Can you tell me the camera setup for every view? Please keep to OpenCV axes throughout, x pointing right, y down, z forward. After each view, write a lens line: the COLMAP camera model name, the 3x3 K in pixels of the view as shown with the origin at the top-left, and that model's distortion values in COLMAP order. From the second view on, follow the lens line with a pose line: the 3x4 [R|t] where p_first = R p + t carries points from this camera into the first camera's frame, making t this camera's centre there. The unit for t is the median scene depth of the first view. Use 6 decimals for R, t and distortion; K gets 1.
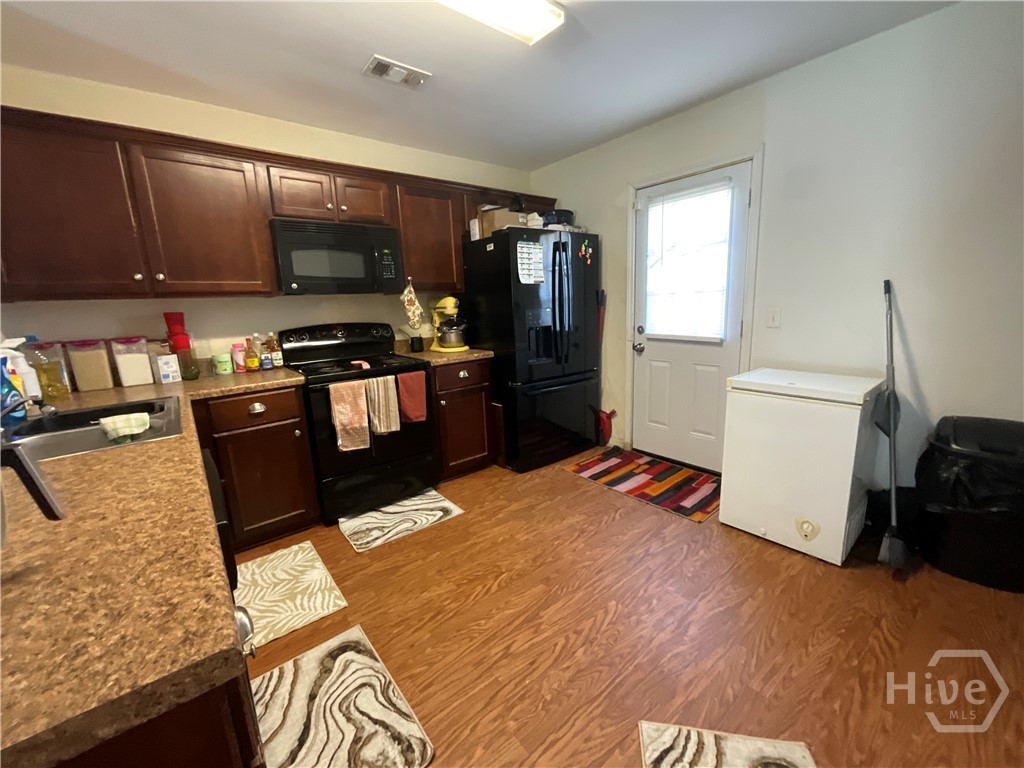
lens RADIAL K [[413.2, 0, 514.4], [0, 413.2, 387.5], [0, 0, 1]] dist [-0.000176, 0.000696]
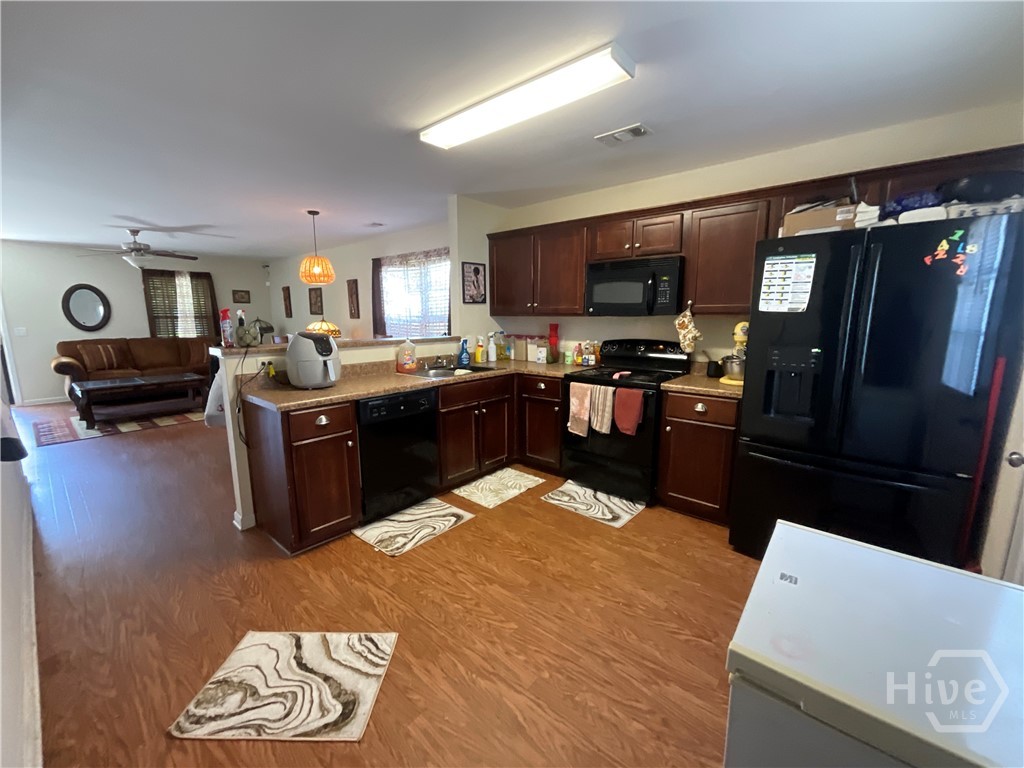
lens RADIAL K [[413.2, 0, 508.2], [0, 413.2, 384.5], [0, 0, 1]] dist [-0.000176, 0.000696]
pose [[0.174671, 0.204752, -0.963103, 0.853304], [-0.203391, 0.964547, 0.168172, -0.188808], [0.963391, 0.166512, 0.210123, 0.498739]]
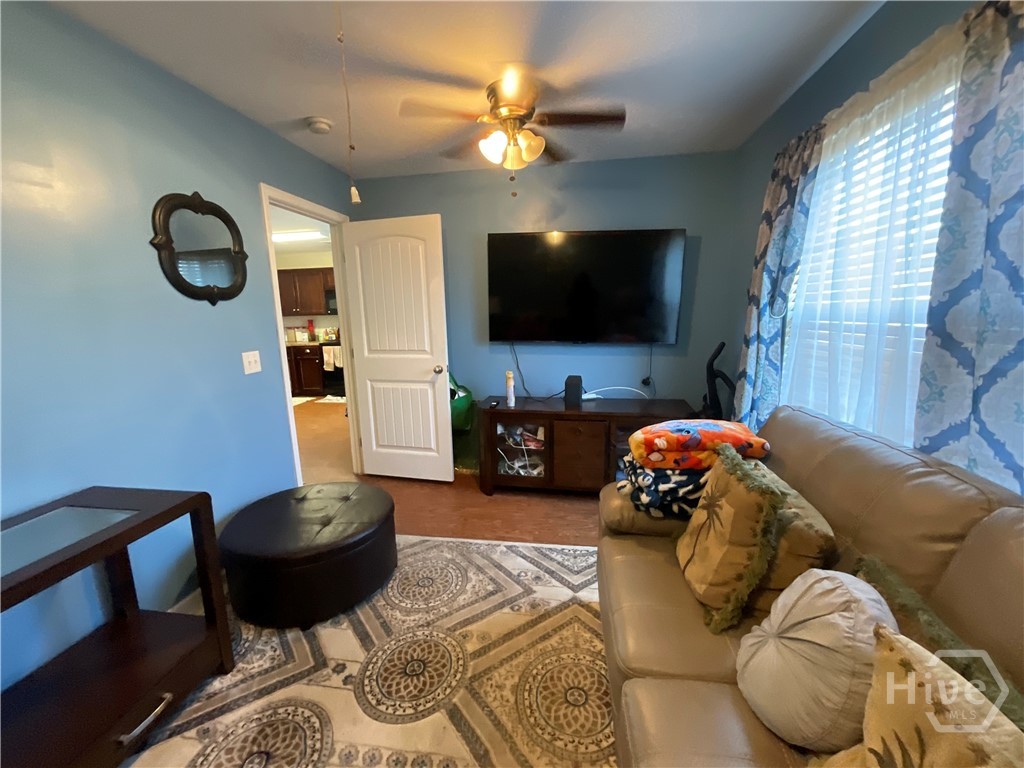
lens RADIAL K [[413.2, 0, 508.7], [0, 413.2, 383.0], [0, 0, 1]] dist [-0.000176, 0.000696]
pose [[0.670784, 0.152781, -0.725746, 2.606676], [-0.150076, 0.986270, 0.068915, -0.150756], [0.726310, 0.062690, 0.684503, -0.041719]]
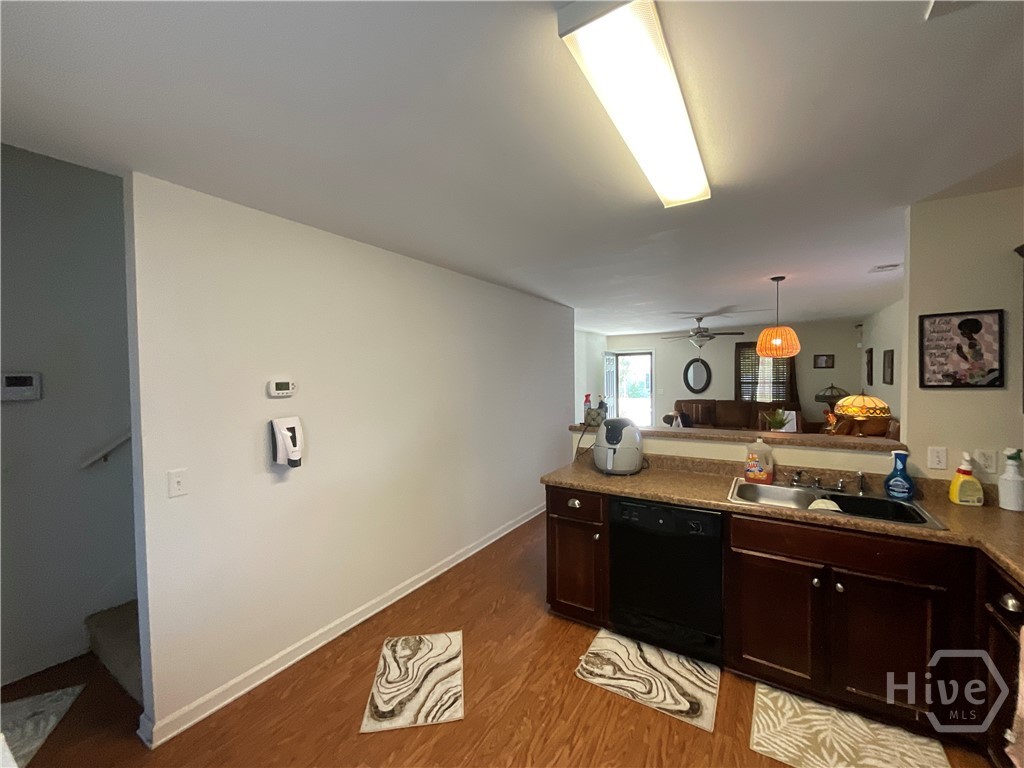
lens RADIAL K [[413.2, 0, 518.0], [0, 413.2, 386.6], [0, 0, 1]] dist [-0.000176, 0.000696]
pose [[-0.943795, 0.063523, -0.324370, 0.285028], [-0.015021, 0.972102, 0.234078, -0.396259], [0.330190, 0.225794, -0.916511, 1.178979]]
